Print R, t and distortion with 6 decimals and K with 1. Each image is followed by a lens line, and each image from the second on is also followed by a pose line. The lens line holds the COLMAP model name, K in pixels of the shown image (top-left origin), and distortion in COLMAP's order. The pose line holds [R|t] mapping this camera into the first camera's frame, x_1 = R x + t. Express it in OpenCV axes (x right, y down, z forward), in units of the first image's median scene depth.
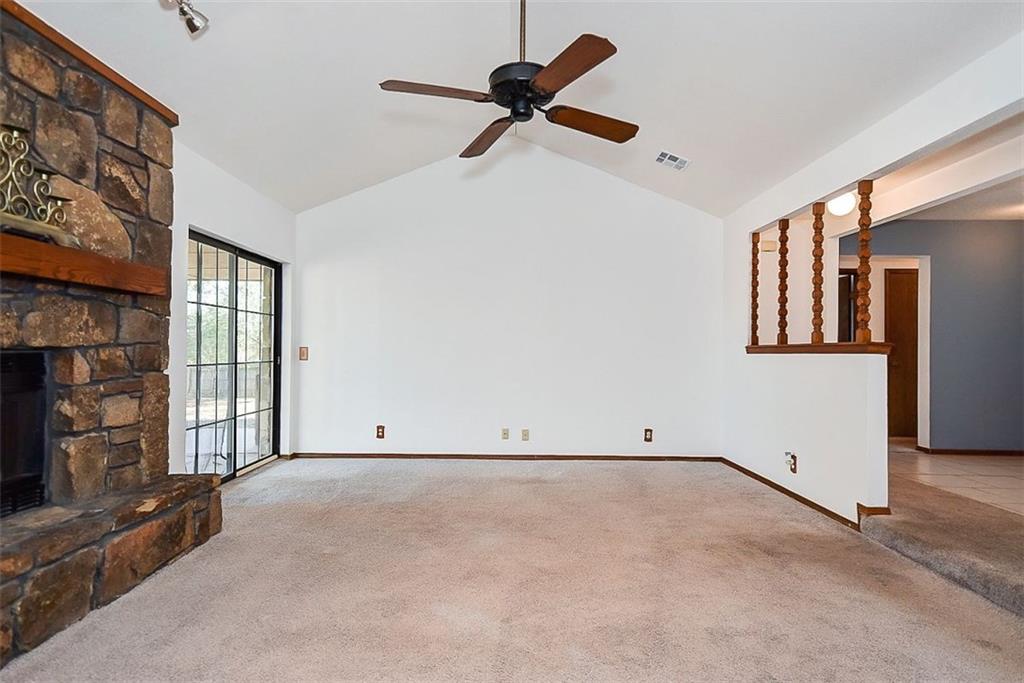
lens RADIAL K [[559.7, 0, 509.4], [0, 559.7, 352.4], [0, 0, 1]] dist [0.019378, 0.001157]
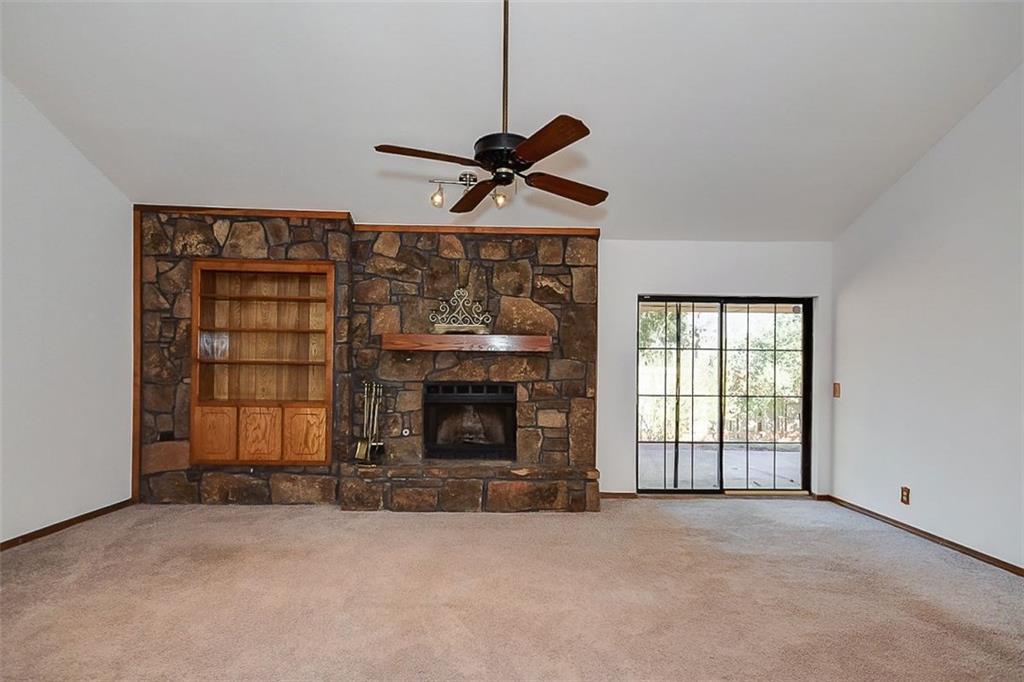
lens RADIAL K [[534.1, 0, 511.0], [0, 534.1, 366.2], [0, 0, 1]] dist [0.001151, 0.000198]
pose [[0.028145, -0.001625, -0.999603, 0.955788], [-0.015004, 0.999885, -0.002048, -0.052856], [0.999491, 0.015056, 0.028117, 0.837787]]
